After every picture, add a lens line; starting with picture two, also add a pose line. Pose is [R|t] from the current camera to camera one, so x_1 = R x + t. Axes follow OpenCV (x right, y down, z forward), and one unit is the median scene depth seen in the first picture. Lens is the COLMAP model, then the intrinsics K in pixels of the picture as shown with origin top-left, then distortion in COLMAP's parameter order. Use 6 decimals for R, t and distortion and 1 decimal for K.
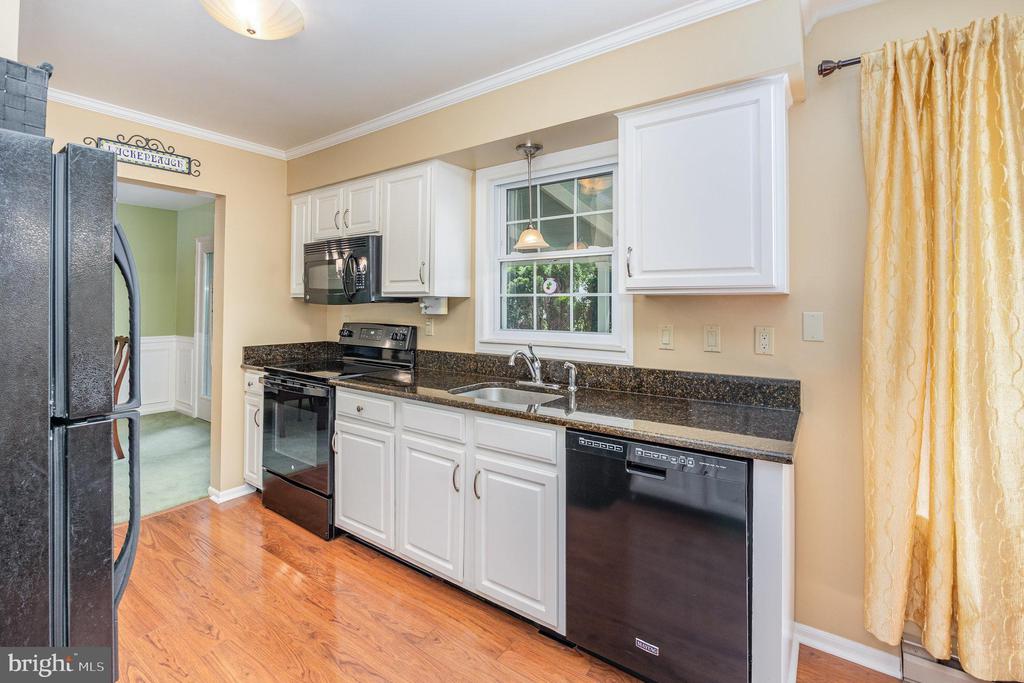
lens RADIAL K [[444.0, 0, 505.7], [0, 444.0, 299.2], [0, 0, 1]] dist [-0.010186, -0.001277]
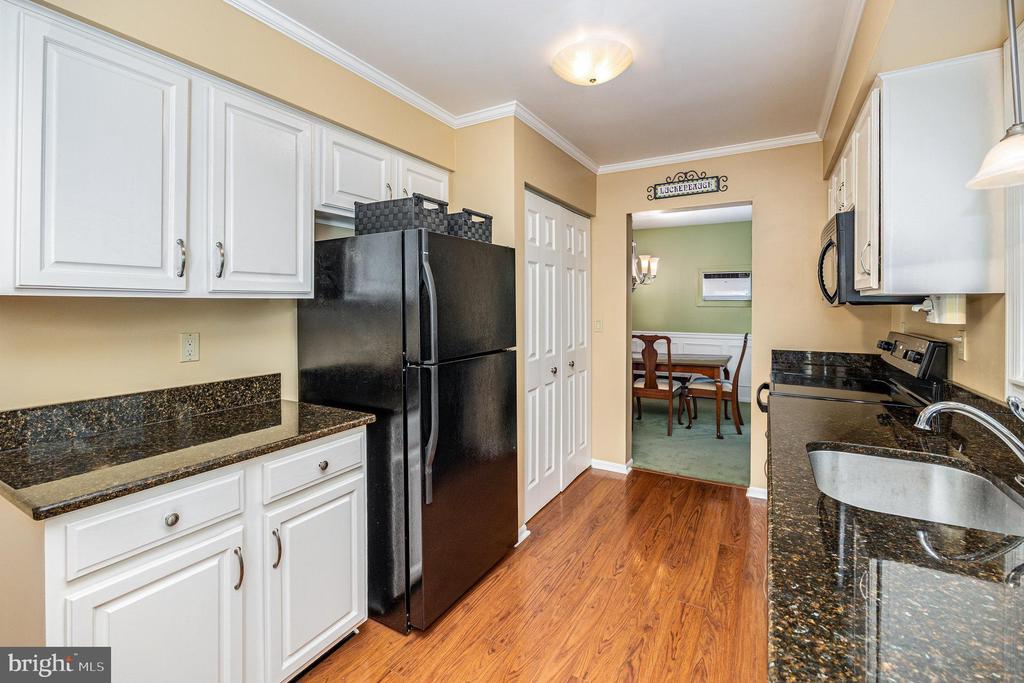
lens RADIAL K [[444.0, 0, 530.7], [0, 444.0, 305.9], [0, 0, 1]] dist [-0.010186, -0.001277]
pose [[0.129468, -0.000121, -0.991584, 0.363368], [0.009363, 0.999956, 0.001101, 0.004869], [0.991539, -0.009427, 0.129463, 0.399091]]
